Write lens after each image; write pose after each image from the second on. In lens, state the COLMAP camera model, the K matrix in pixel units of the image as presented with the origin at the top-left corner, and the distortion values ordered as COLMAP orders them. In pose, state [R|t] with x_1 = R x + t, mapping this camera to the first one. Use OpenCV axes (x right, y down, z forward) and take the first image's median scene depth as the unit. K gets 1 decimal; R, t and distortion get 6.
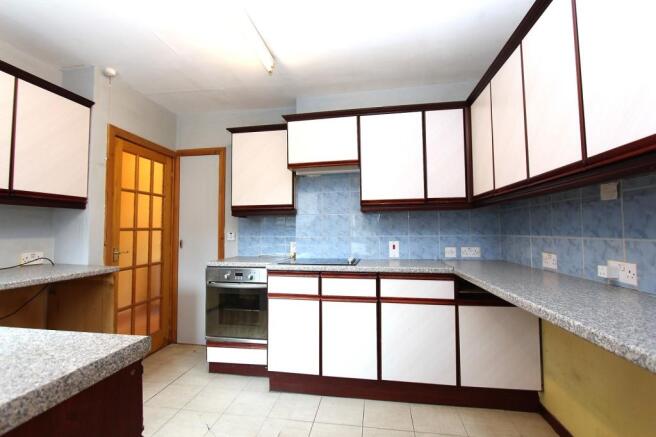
lens RADIAL K [[315.2, 0, 328.0], [0, 315.2, 218.5], [0, 0, 1]] dist [-0.002677, -0.000174]
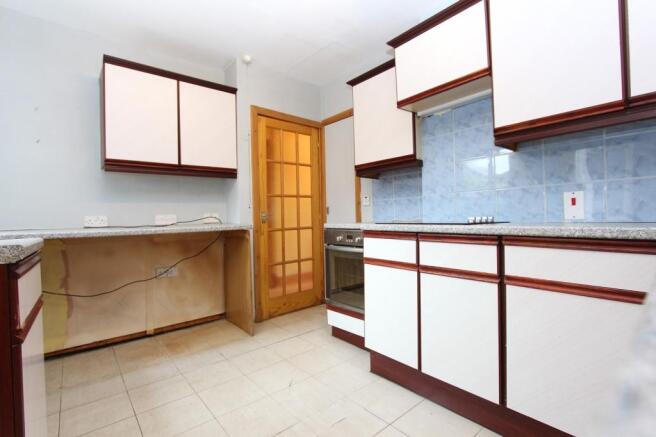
lens RADIAL K [[314.4, 0, 328.0], [0, 314.4, 218.5], [0, 0, 1]] dist [-0.000632, 0.000033]
pose [[0.749330, -0.010109, -0.662120, 0.276204], [0.042706, 0.998540, 0.033086, 0.091048], [0.660818, -0.053069, 0.748667, 0.278898]]
